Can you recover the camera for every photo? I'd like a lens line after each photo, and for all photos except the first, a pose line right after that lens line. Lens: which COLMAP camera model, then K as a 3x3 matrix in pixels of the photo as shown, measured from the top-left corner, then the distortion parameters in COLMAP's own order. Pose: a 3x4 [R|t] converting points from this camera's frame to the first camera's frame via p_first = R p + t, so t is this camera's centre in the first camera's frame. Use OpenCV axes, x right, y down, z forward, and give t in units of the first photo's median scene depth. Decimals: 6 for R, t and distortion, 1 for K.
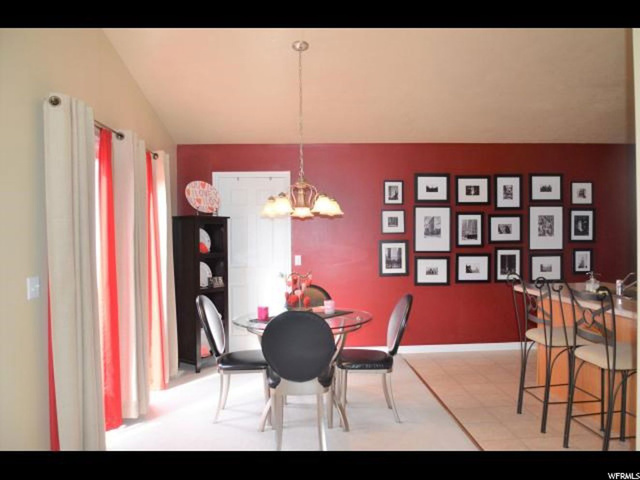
lens RADIAL K [[493.8, 0, 320.3], [0, 493.8, 241.3], [0, 0, 1]] dist [-0.040386, -0.003265]
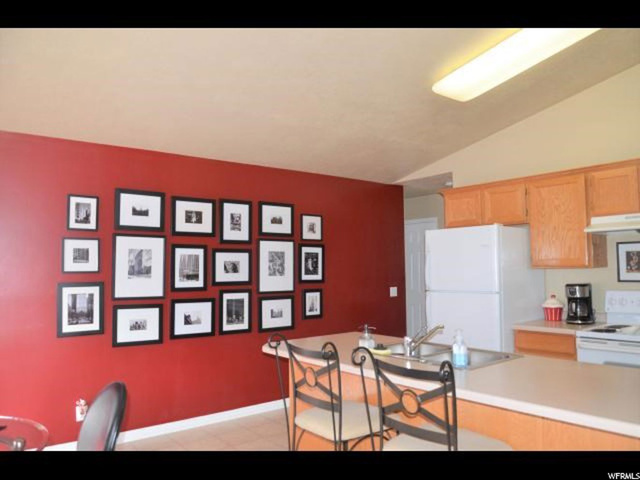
lens RADIAL K [[493.8, 0, 322.1], [0, 493.8, 242.1], [0, 0, 1]] dist [-0.040386, -0.003265]
pose [[0.819083, 0.034566, 0.572633, 0.031914], [0.008415, 0.997352, -0.072241, -0.006300], [-0.573614, 0.063990, 0.816623, 0.250785]]
